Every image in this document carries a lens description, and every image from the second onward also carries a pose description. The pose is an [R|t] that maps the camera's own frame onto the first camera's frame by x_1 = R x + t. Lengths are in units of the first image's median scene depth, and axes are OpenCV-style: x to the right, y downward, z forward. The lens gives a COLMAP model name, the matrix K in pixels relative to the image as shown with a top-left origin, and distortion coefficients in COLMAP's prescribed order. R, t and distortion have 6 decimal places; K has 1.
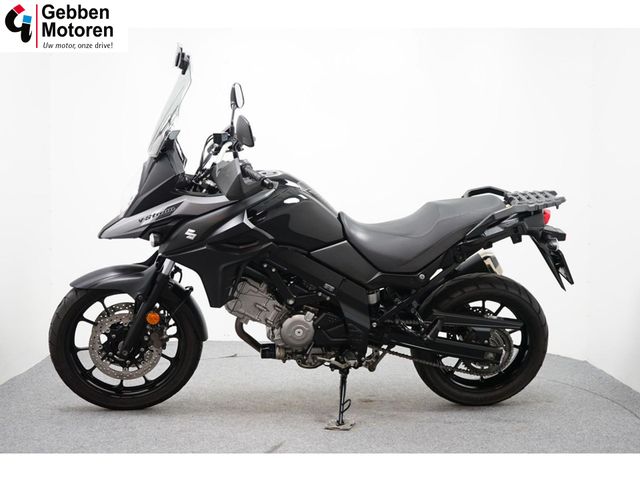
lens RADIAL K [[932.1, 0, 320.0], [0, 932.1, 240.0], [0, 0, 1]] dist [0.000530, 0.001985]
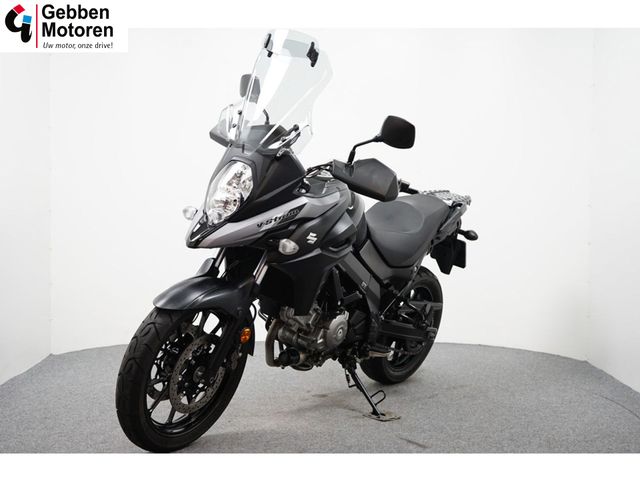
lens RADIAL K [[932.1, 0, 320.0], [0, 932.1, 240.0], [0, 0, 1]] dist [0.000530, 0.001985]
pose [[0.638991, -0.036817, 0.768333, -0.813950], [0.032841, 0.999249, 0.020570, -0.022578], [-0.768513, 0.012089, 0.639720, 0.380149]]
